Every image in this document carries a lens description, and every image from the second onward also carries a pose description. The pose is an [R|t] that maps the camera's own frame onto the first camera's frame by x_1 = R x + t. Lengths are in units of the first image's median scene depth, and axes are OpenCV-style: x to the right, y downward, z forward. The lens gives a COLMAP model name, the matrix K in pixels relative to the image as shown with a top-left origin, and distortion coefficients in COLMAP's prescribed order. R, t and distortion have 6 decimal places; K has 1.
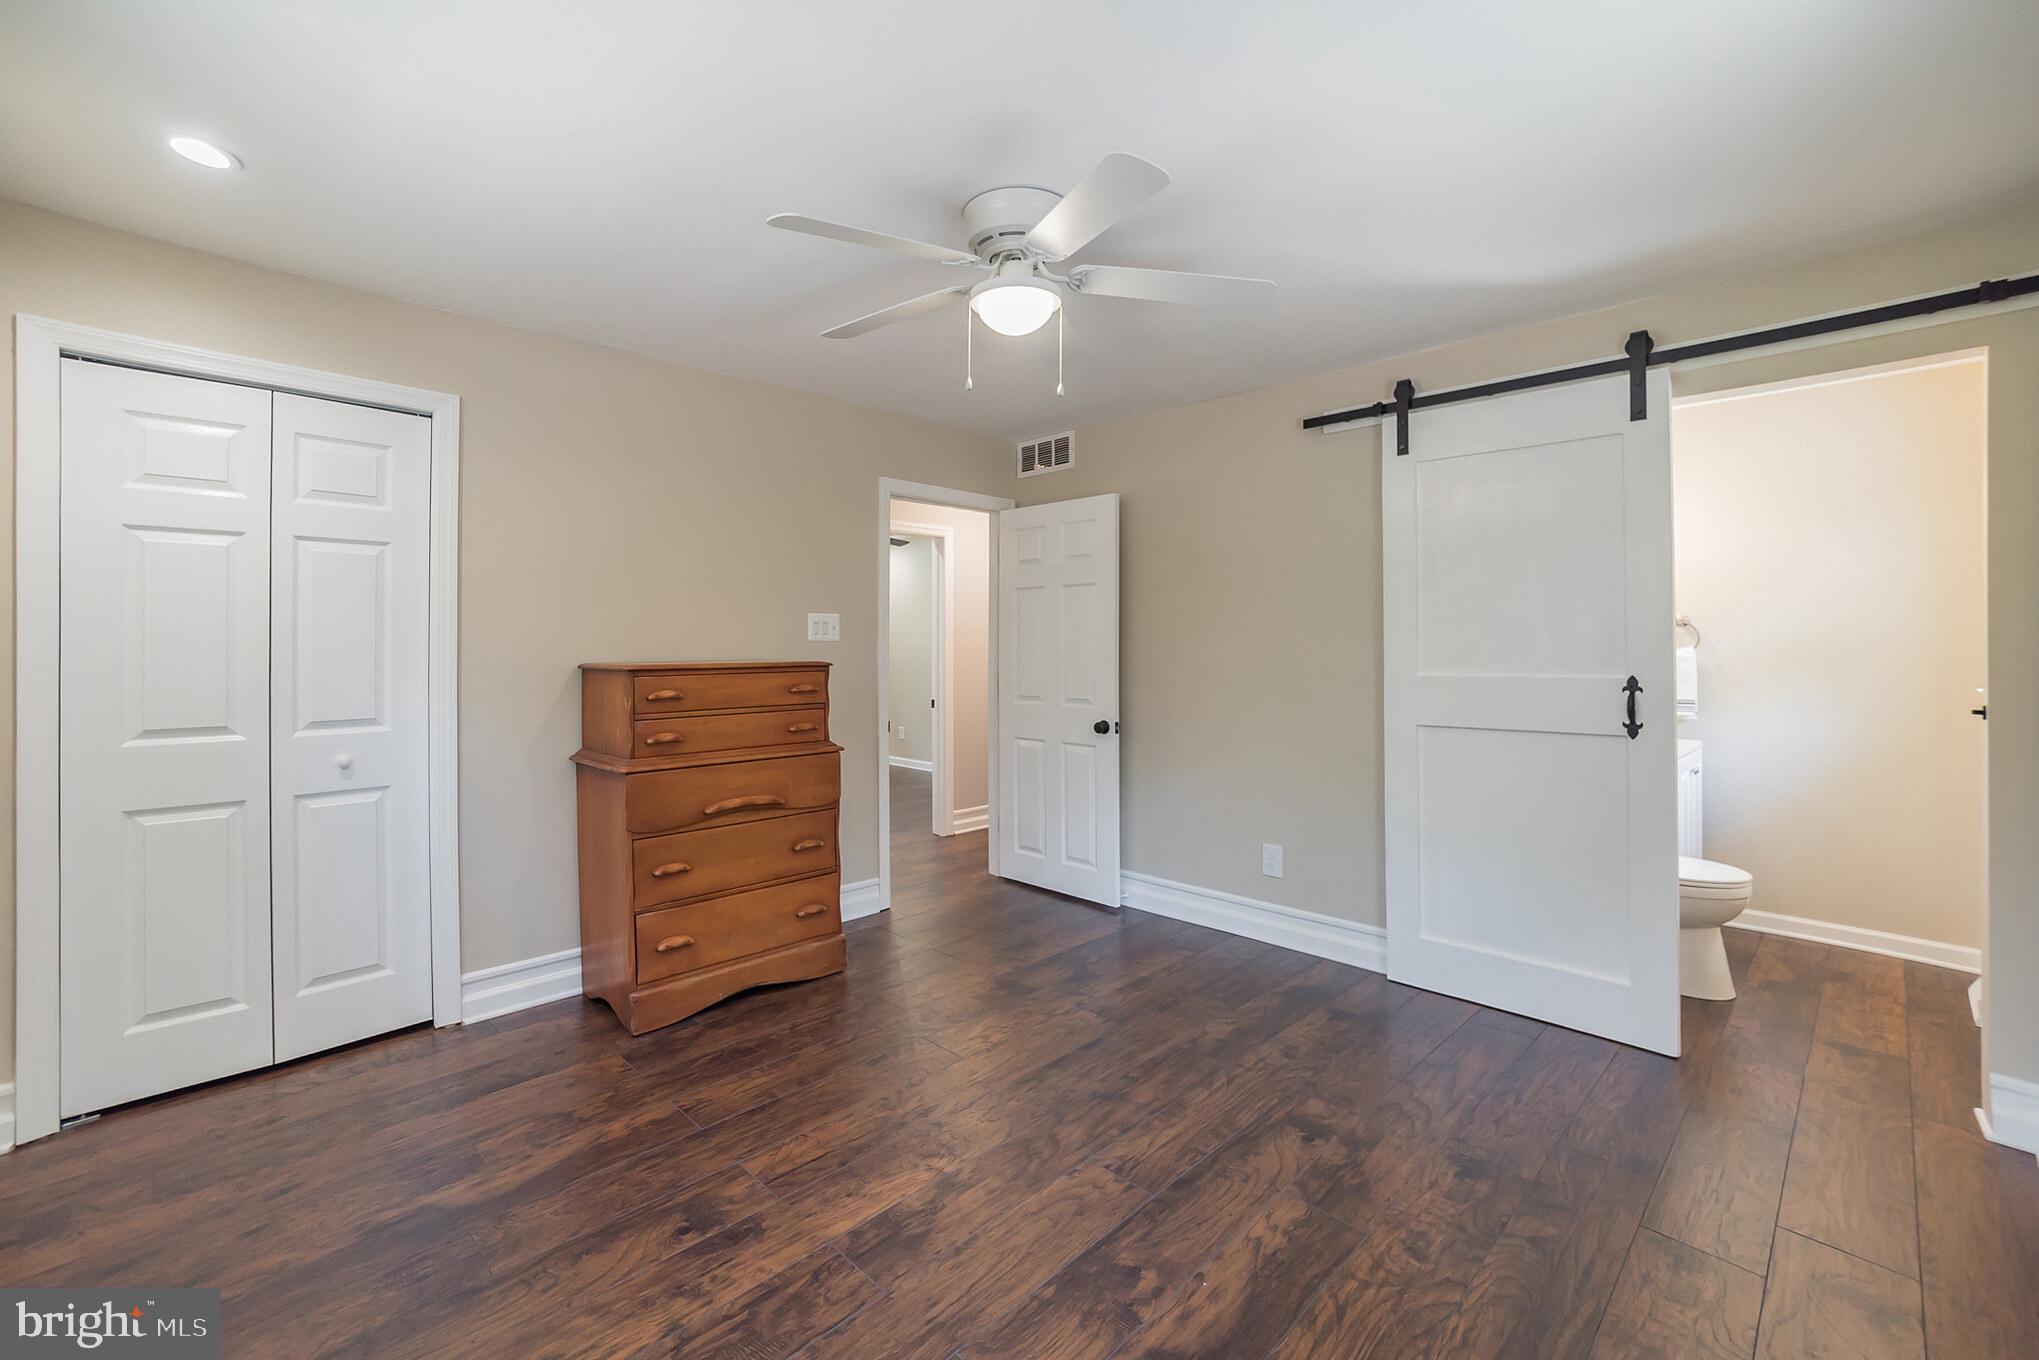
lens RADIAL K [[836.2, 0, 947.9], [0, 836.2, 640.5], [0, 0, 1]] dist [-0.008634, 0.001480]
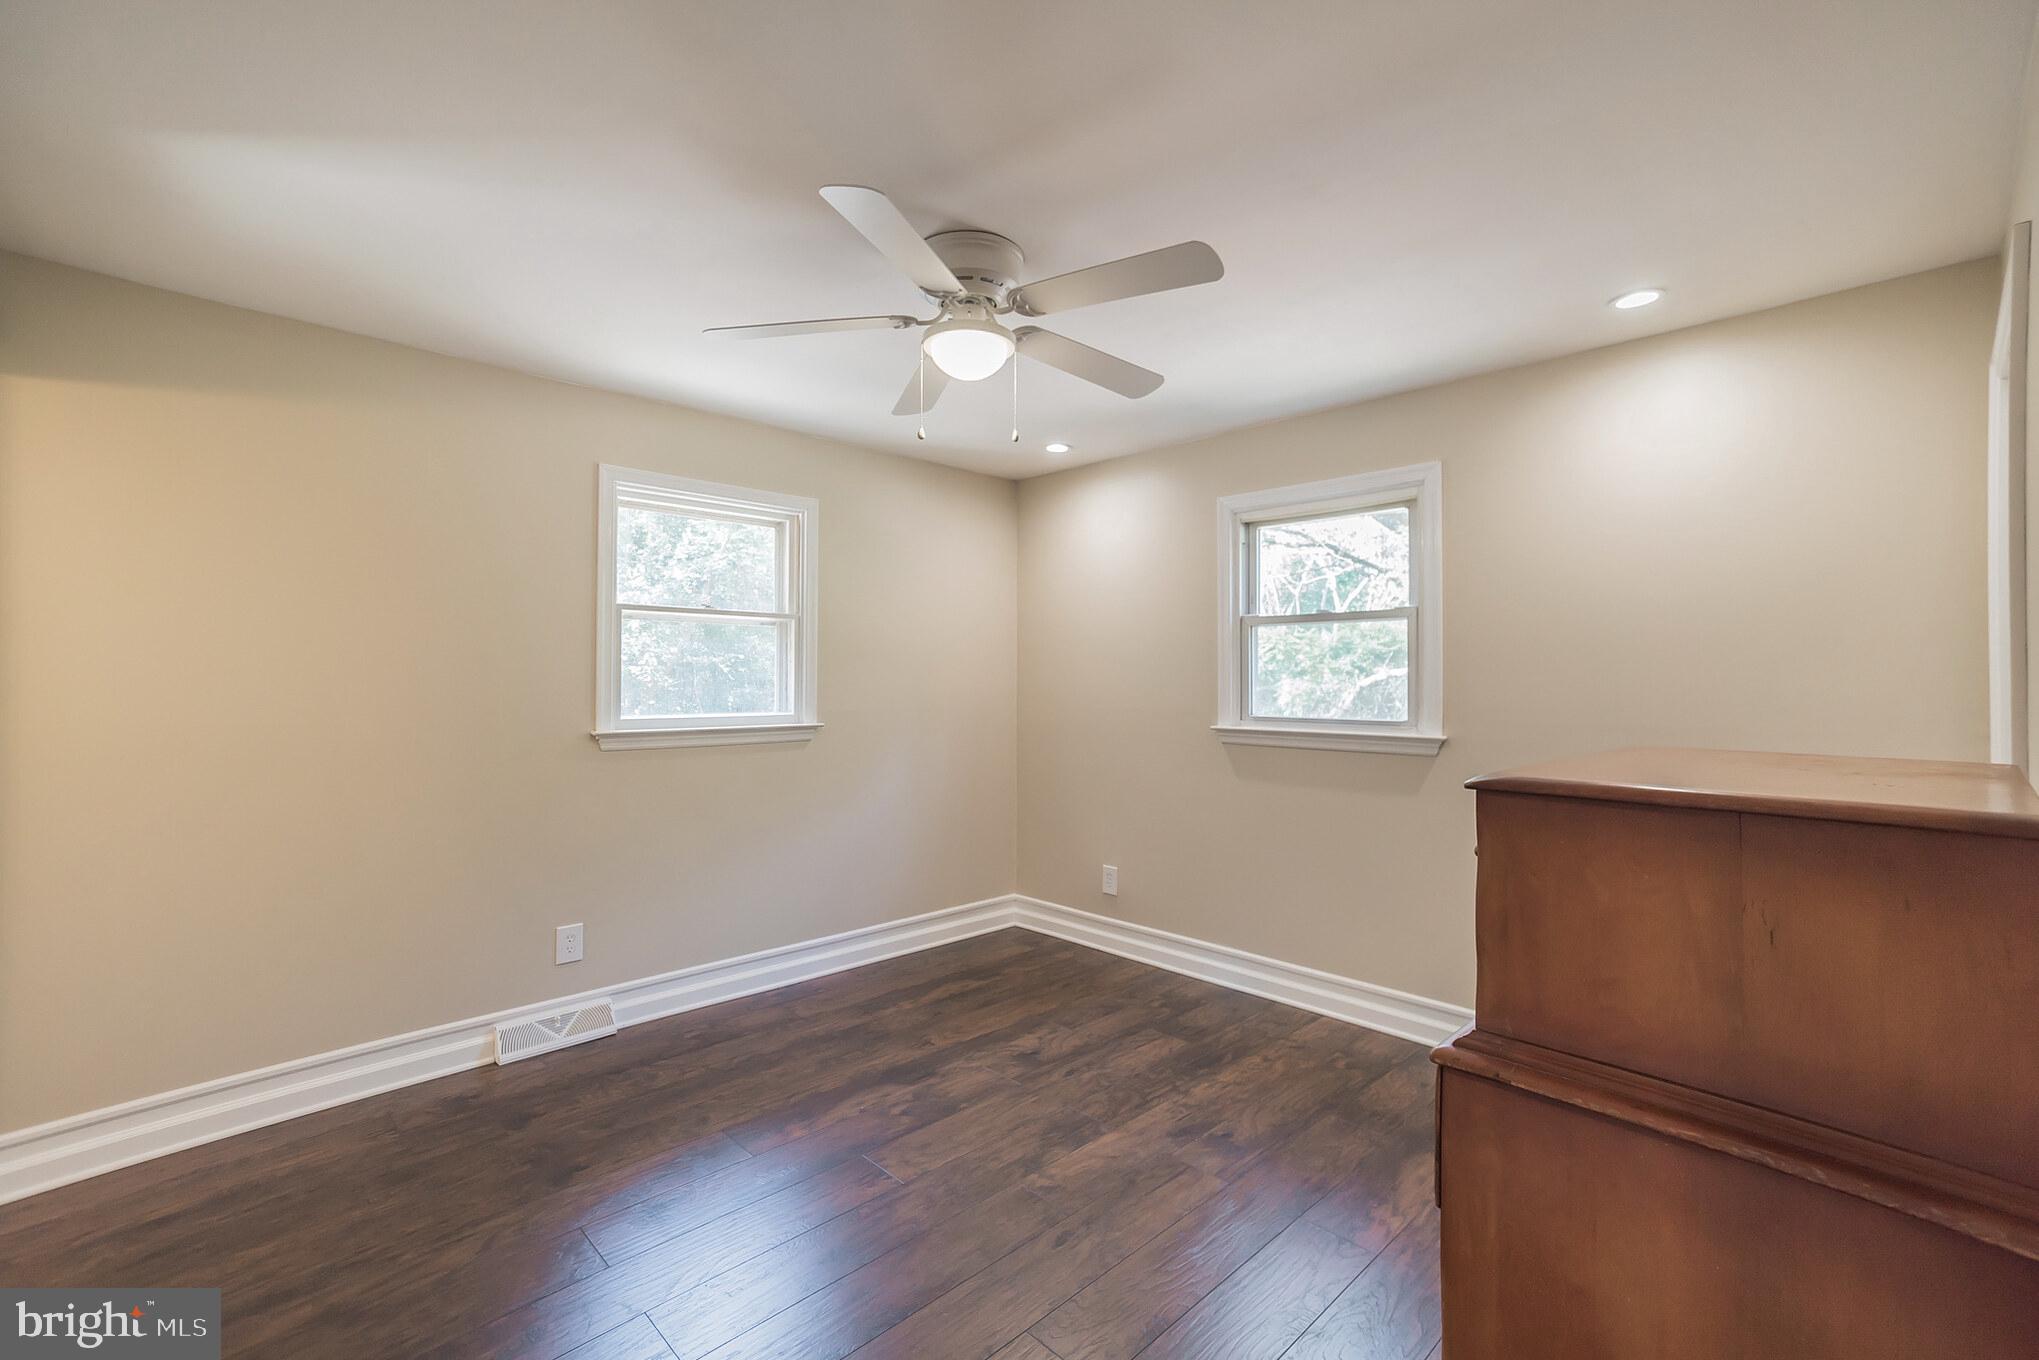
lens RADIAL K [[871.8, 0, 1022.0], [0, 871.8, 670.4], [0, 0, 1]] dist [-0.005960, 0.001428]
pose [[-0.999112, -0.002341, -0.042078, 0.050595], [-0.001385, 0.999741, -0.022721, -0.004301], [0.042120, -0.022643, -0.998856, 1.649256]]
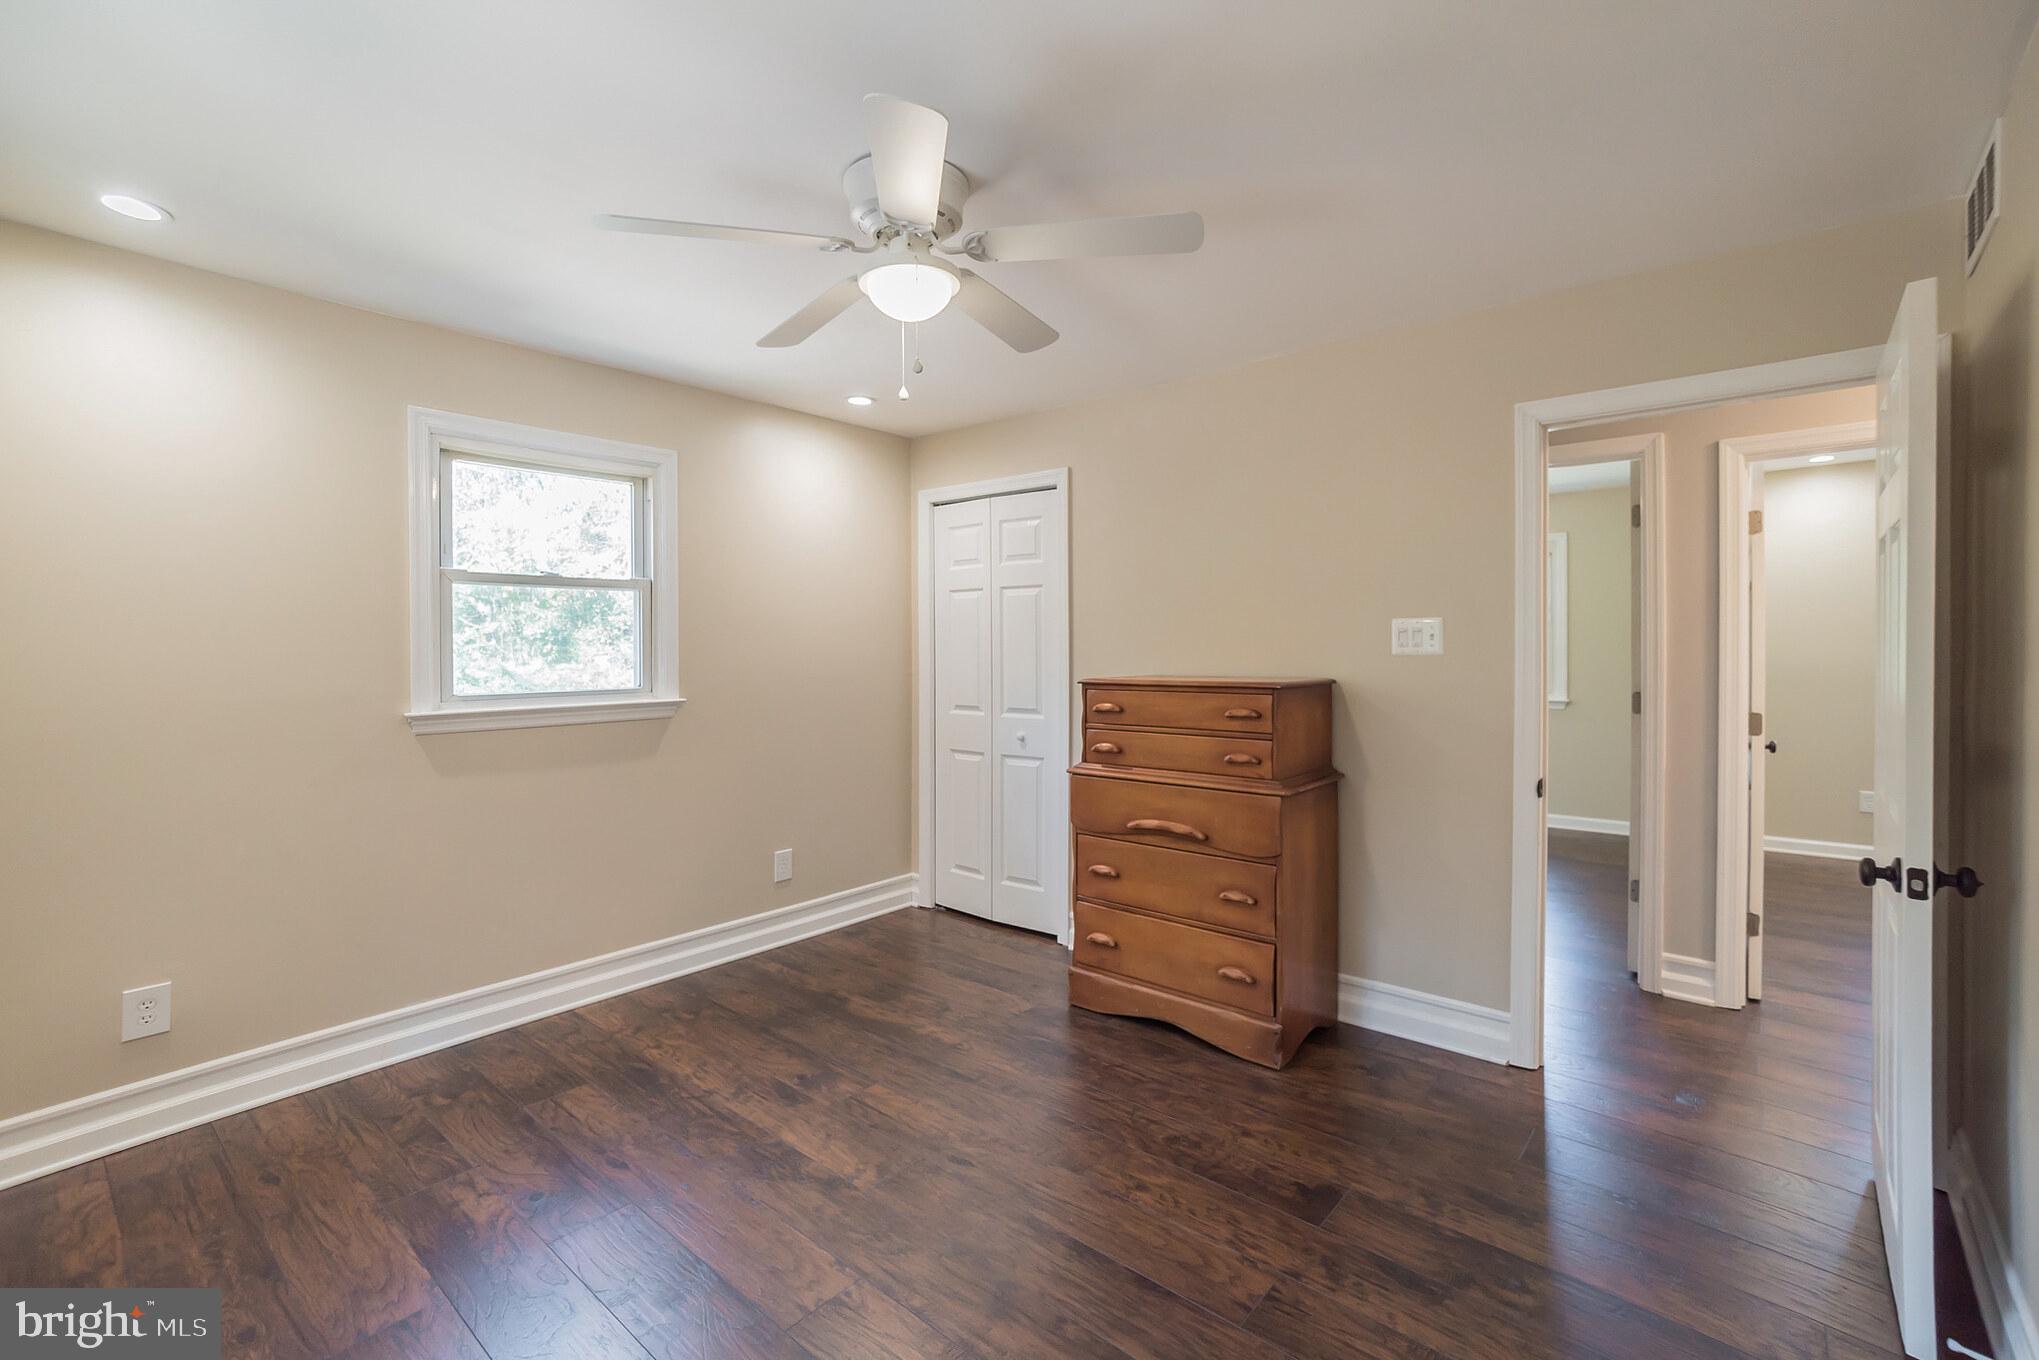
lens RADIAL K [[871.8, 0, 1018.8], [0, 871.8, 646.7], [0, 0, 1]] dist [-0.005960, 0.001428]
pose [[0.128730, 0.001933, -0.991678, 0.831794], [0.013065, 0.999908, 0.003645, -0.020519], [0.991594, -0.013425, 0.128692, 0.815770]]
